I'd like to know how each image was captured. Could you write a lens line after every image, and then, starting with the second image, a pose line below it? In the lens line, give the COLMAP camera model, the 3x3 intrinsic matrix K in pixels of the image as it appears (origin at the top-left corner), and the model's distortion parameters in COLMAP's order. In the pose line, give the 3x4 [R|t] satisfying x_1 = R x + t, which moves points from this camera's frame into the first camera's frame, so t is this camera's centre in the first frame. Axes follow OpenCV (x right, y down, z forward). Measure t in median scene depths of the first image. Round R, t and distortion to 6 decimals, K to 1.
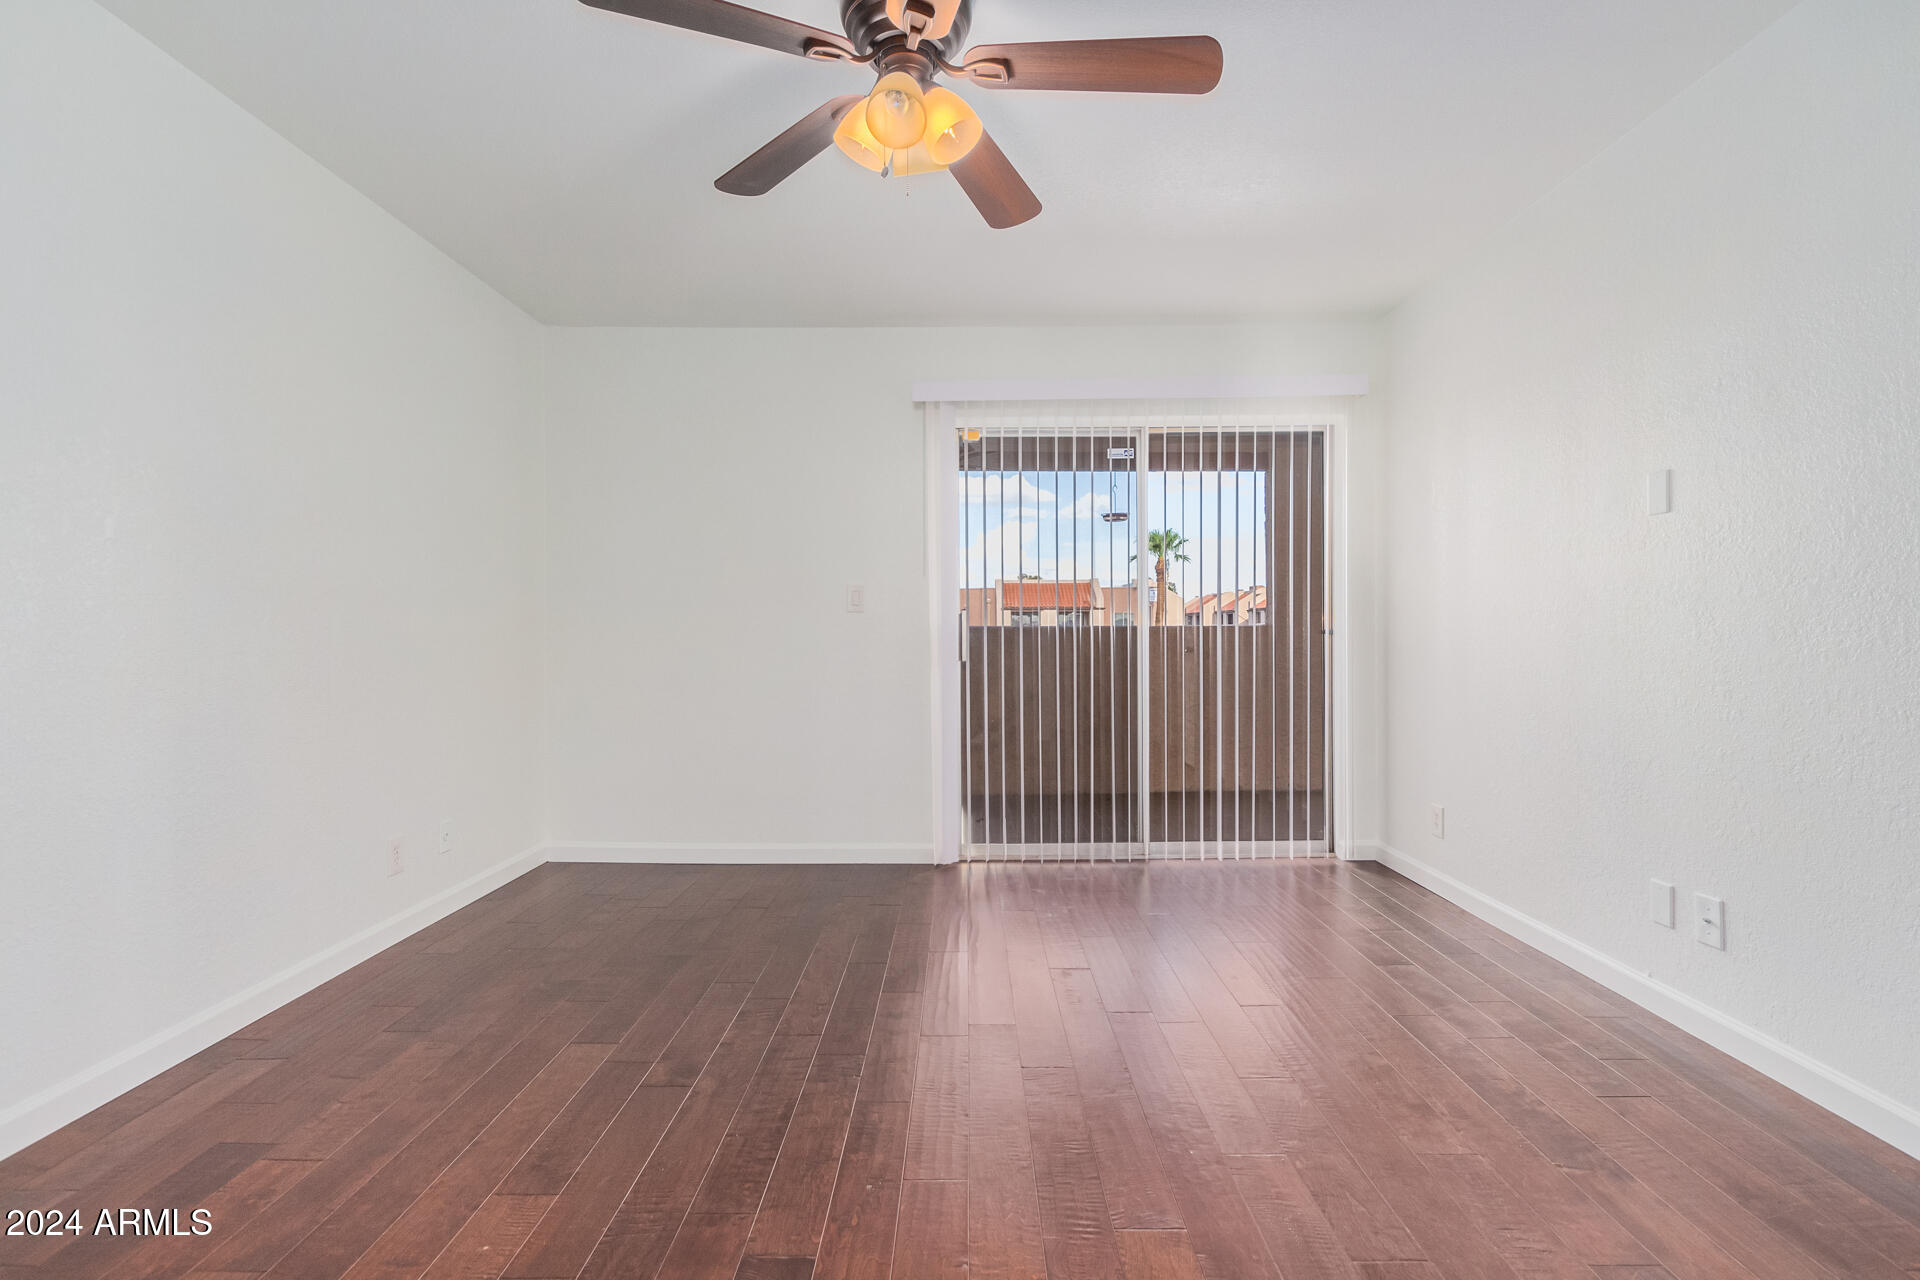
lens RADIAL K [[886.6, 0, 963.9], [0, 886.6, 630.2], [0, 0, 1]] dist [0.011565, -0.005932]
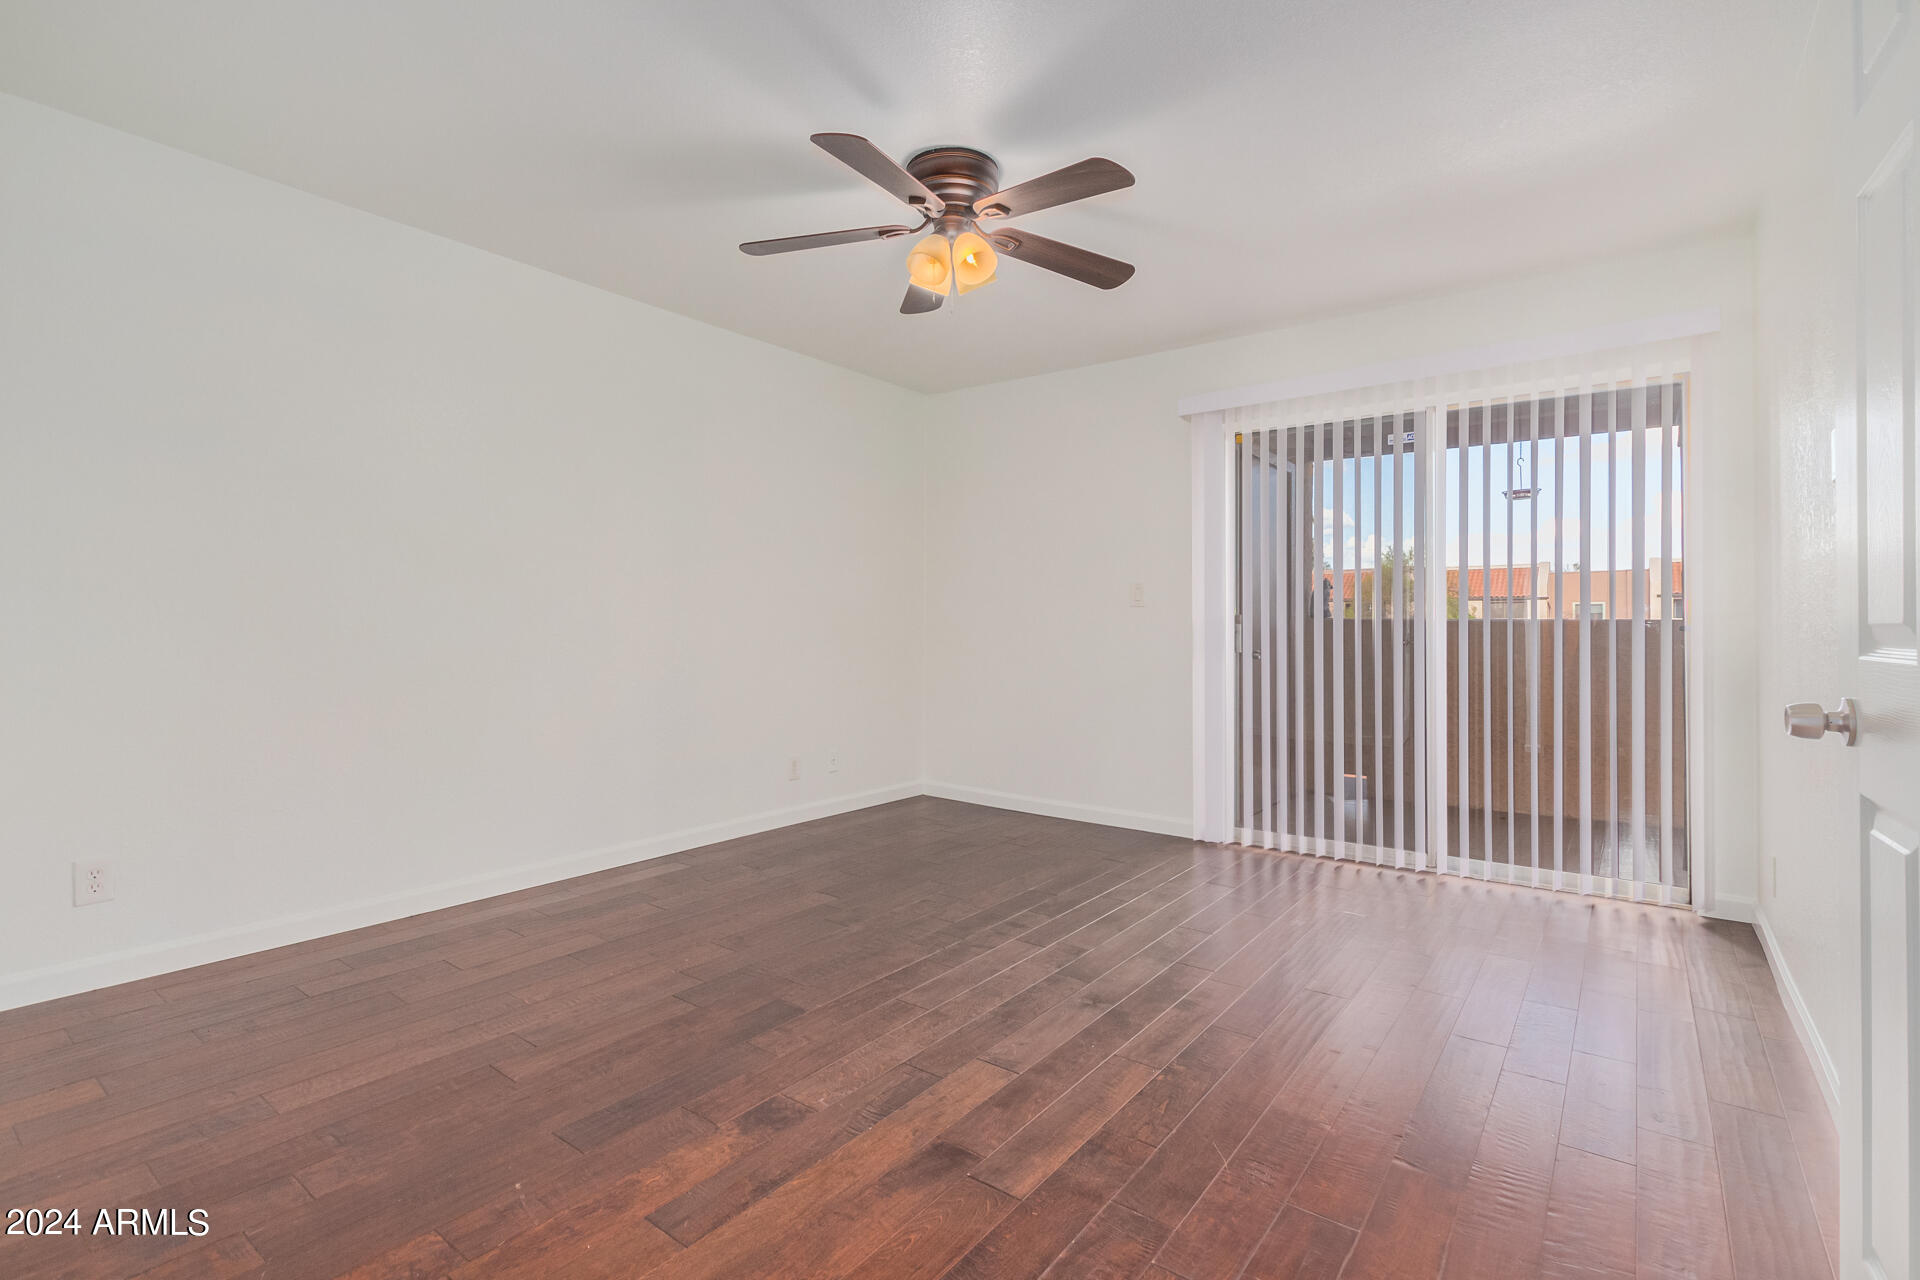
lens RADIAL K [[886.6, 0, 956.6], [0, 886.6, 626.8], [0, 0, 1]] dist [0.011565, -0.005932]
pose [[0.796637, 0.007942, -0.604406, 0.364206], [-0.003038, 0.999954, 0.009135, -0.005127], [0.604450, -0.005441, 0.796624, -0.041575]]
